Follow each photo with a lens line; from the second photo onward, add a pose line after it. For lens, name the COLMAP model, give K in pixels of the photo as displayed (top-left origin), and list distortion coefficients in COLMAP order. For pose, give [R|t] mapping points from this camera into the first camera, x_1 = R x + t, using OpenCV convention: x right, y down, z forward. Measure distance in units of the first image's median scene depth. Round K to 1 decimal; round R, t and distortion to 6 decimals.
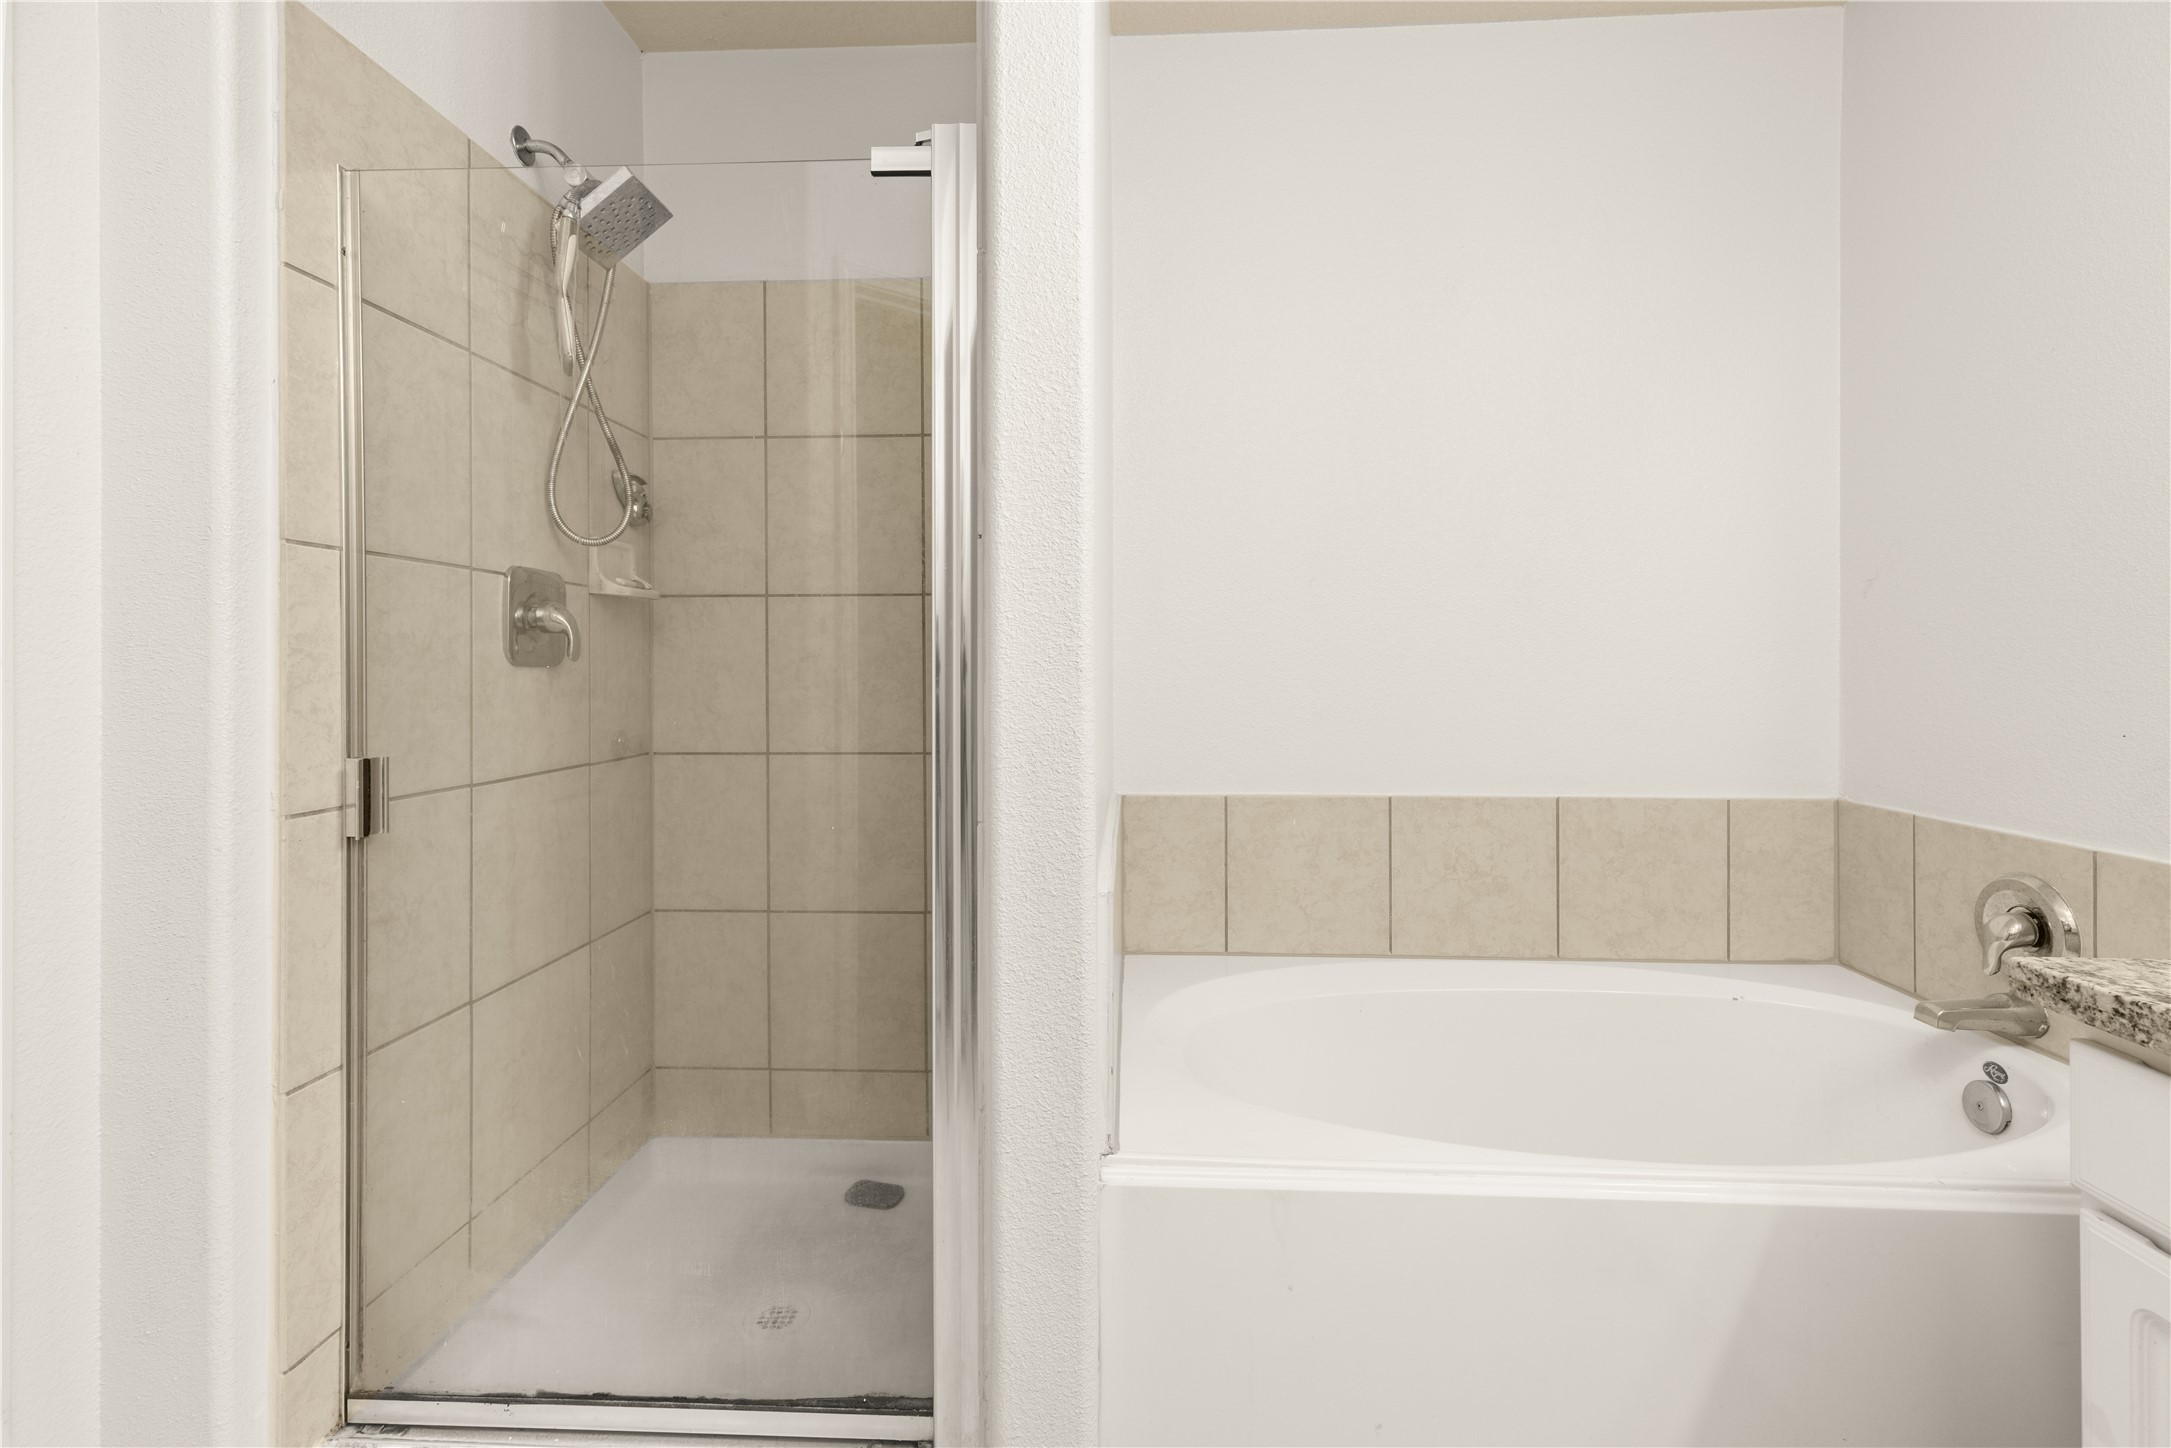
lens RADIAL K [[987.8, 0, 1071.6], [0, 987.8, 662.0], [0, 0, 1]] dist [-0.000822, -0.000177]
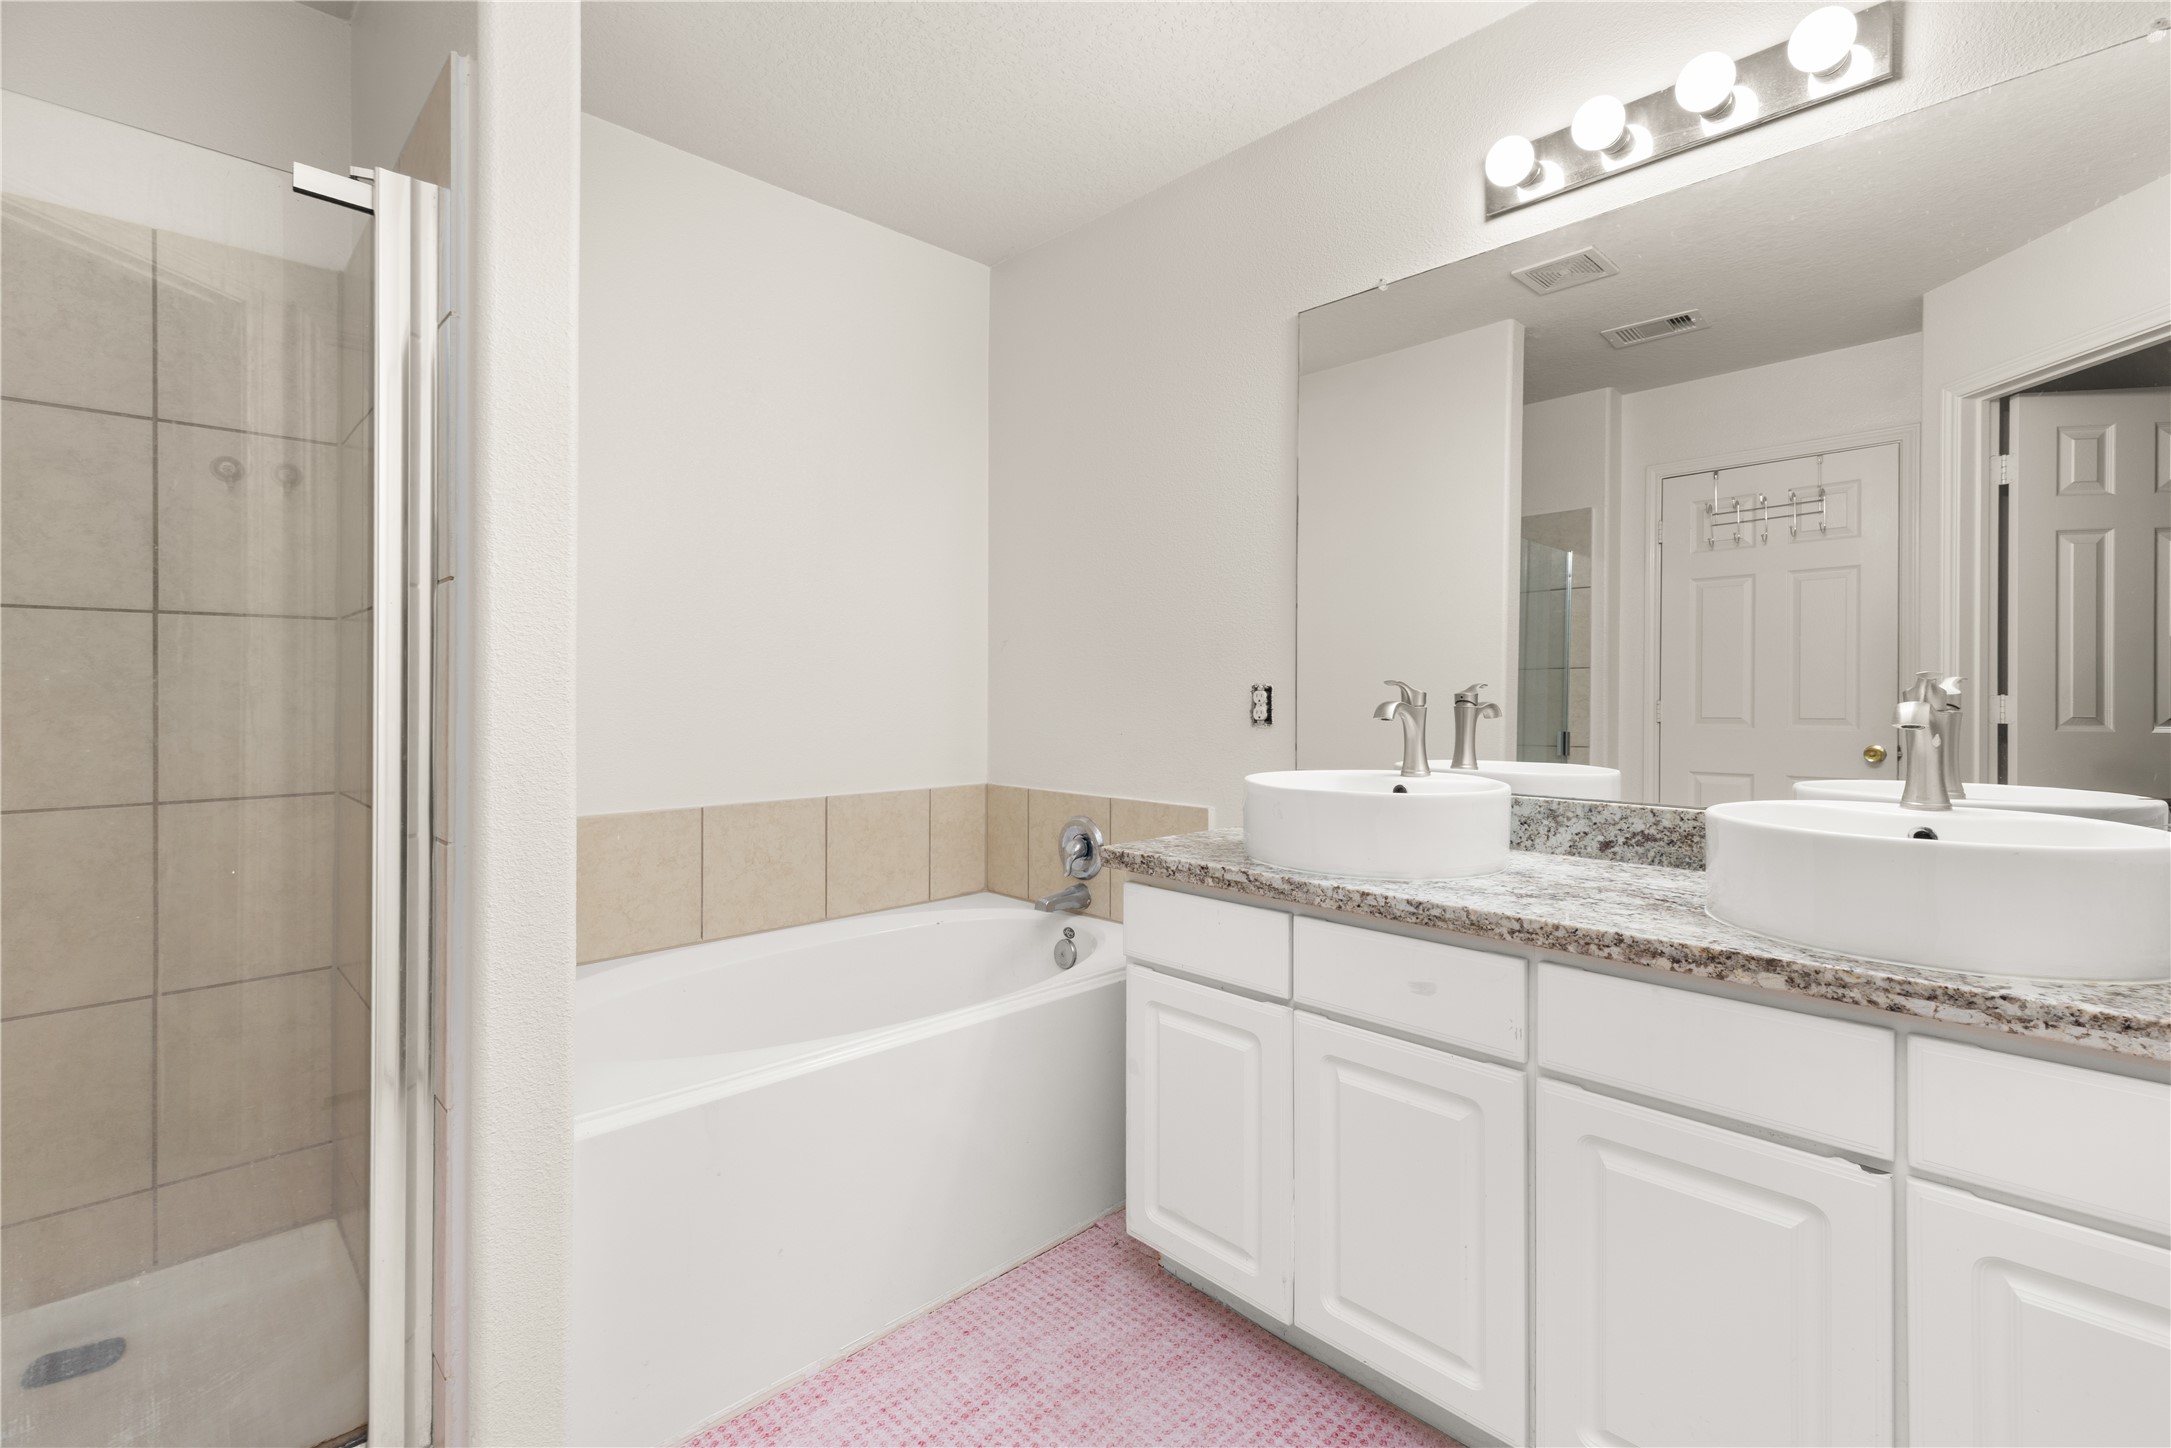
lens RADIAL K [[987.8, 0, 1082.3], [0, 987.8, 705.8], [0, 0, 1]] dist [-0.000822, -0.000177]
pose [[0.675939, -0.009778, 0.736893, -0.287967], [0.000092, 0.999913, 0.013184, -0.001198], [-0.736958, -0.008844, 0.675881, -0.161897]]
